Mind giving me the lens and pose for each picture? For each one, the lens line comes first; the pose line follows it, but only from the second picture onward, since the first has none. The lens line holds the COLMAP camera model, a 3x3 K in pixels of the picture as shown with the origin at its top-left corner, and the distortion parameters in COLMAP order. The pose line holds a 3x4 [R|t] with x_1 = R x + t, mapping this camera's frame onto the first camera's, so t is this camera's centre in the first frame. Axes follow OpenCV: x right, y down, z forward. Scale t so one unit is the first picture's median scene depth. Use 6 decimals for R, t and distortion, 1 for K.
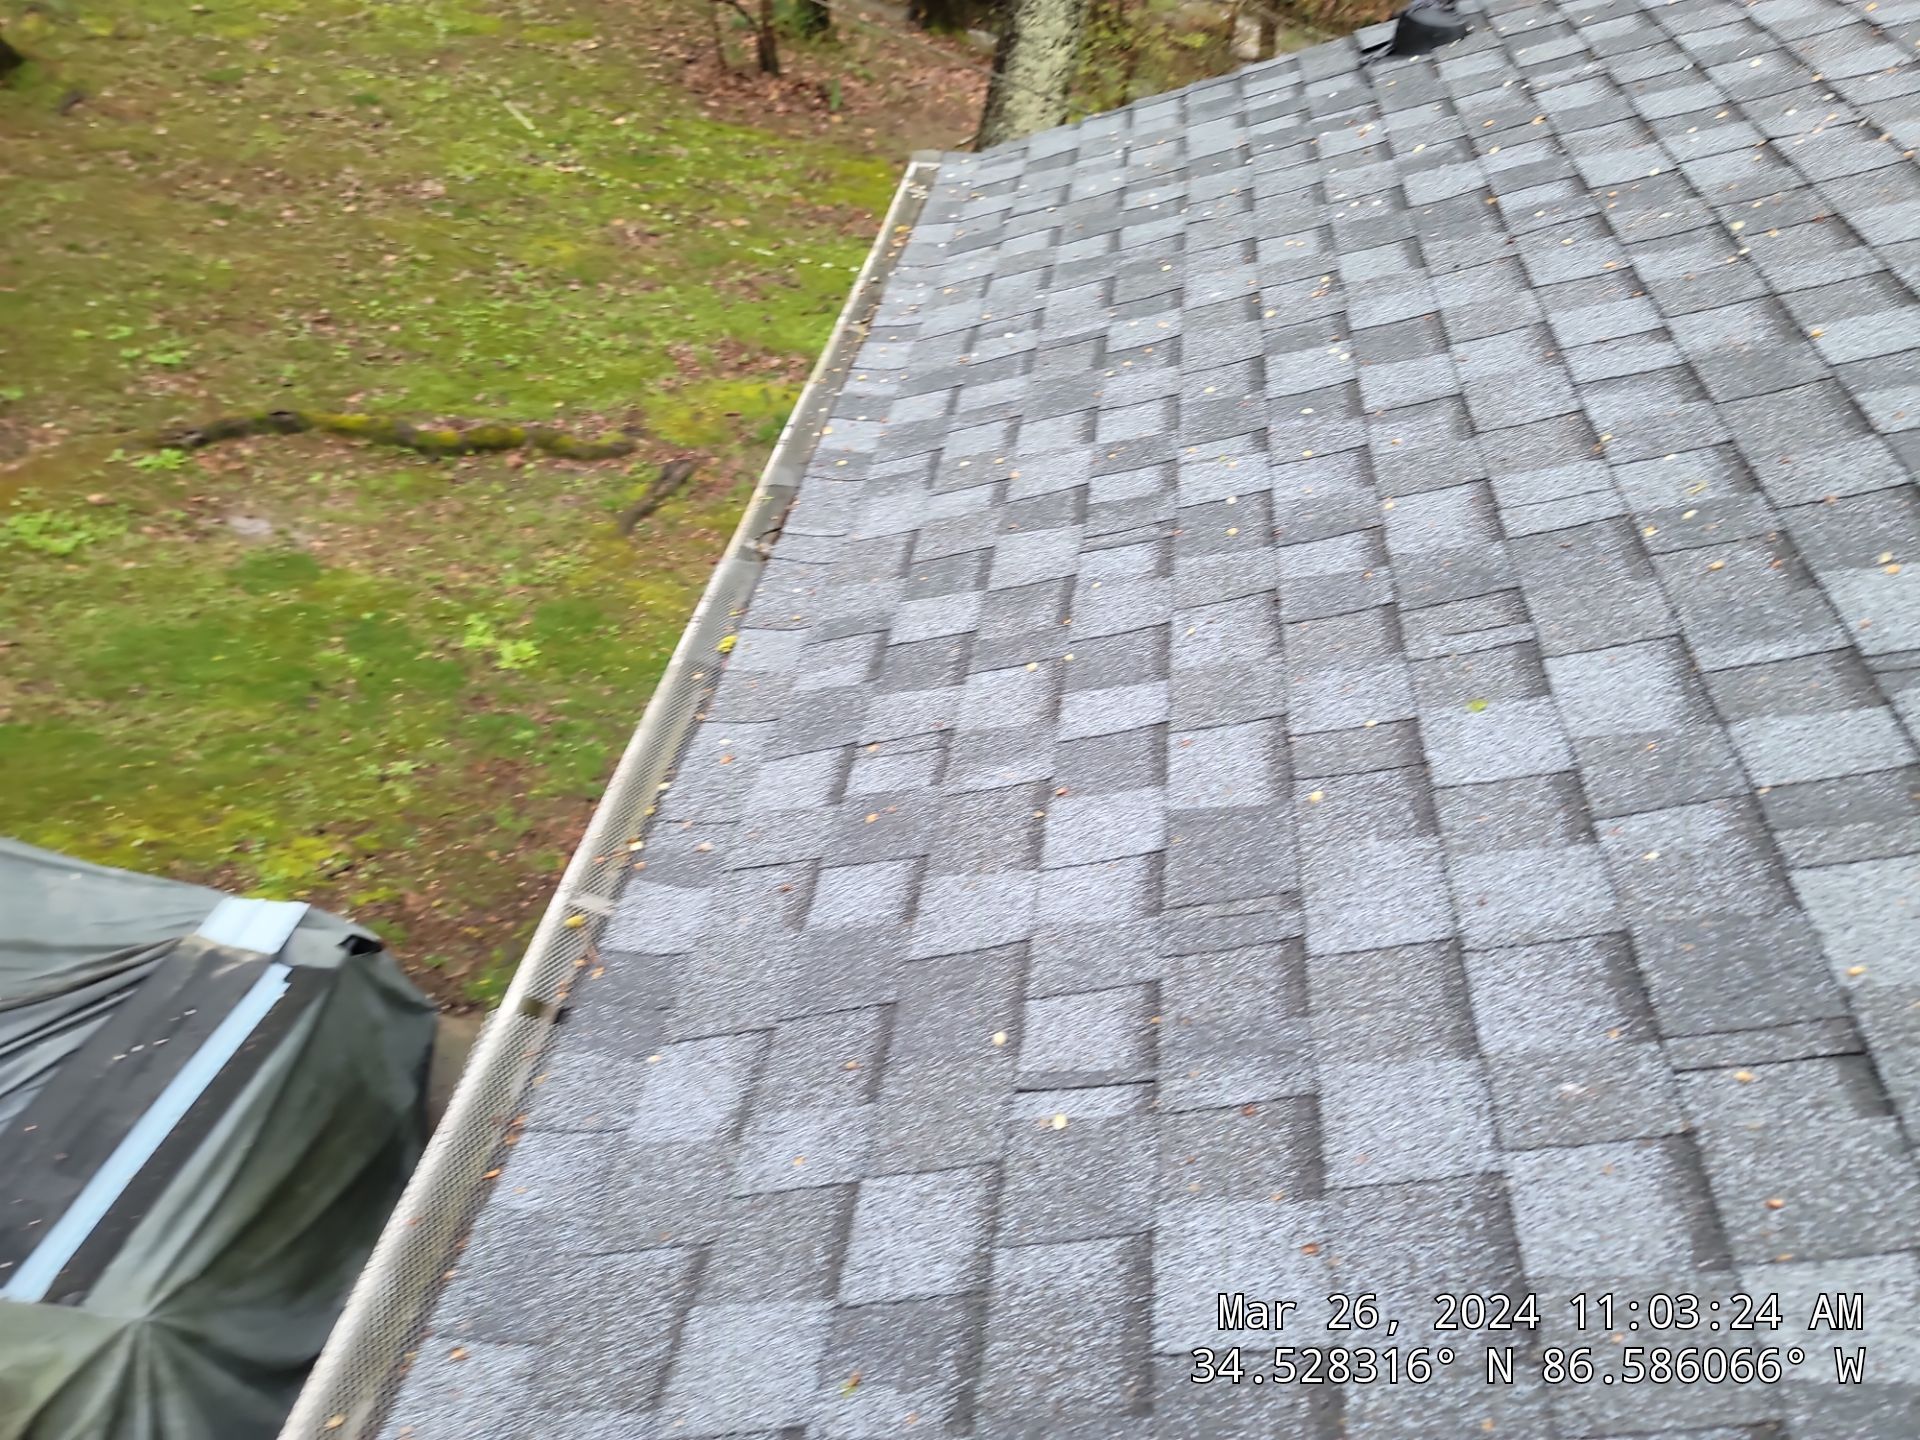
lens RADIAL K [[1364.0, 0, 996.5], [0, 1364.0, 712.3], [0, 0, 1]] dist [0.035688, -0.000996]
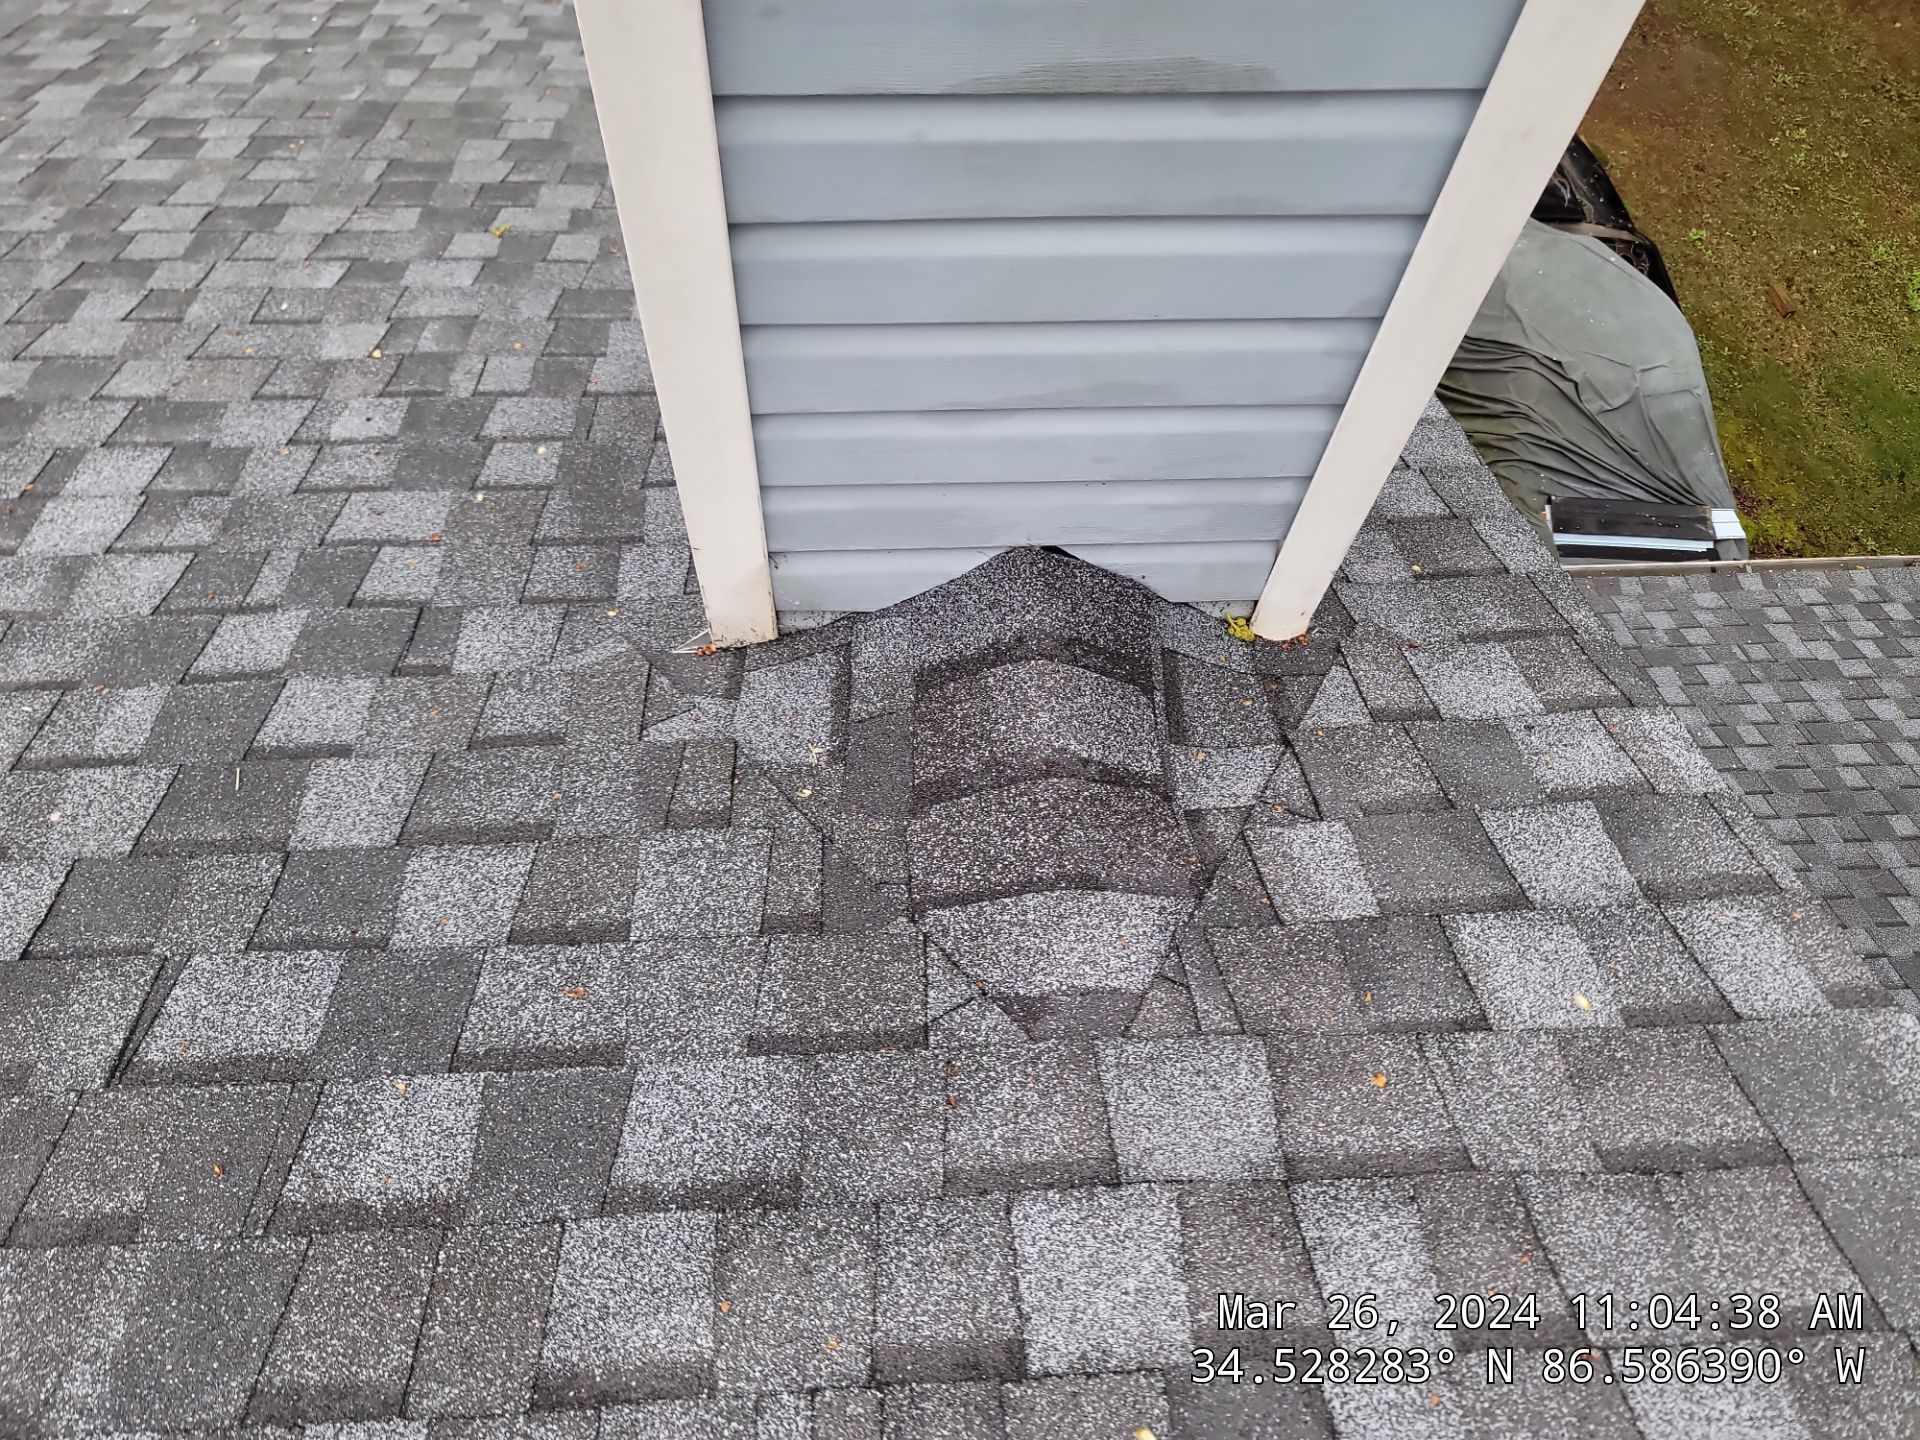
lens RADIAL K [[1433.6, 0, 960.0], [0, 1433.6, 720.0], [0, 0, 1]] dist [0.106083, -0.121338]
pose [[0.159532, 0.818614, -0.551743, 1.601110], [-0.643715, 0.509999, 0.570554, -0.458246], [0.748452, 0.264143, 0.608316, -2.475084]]
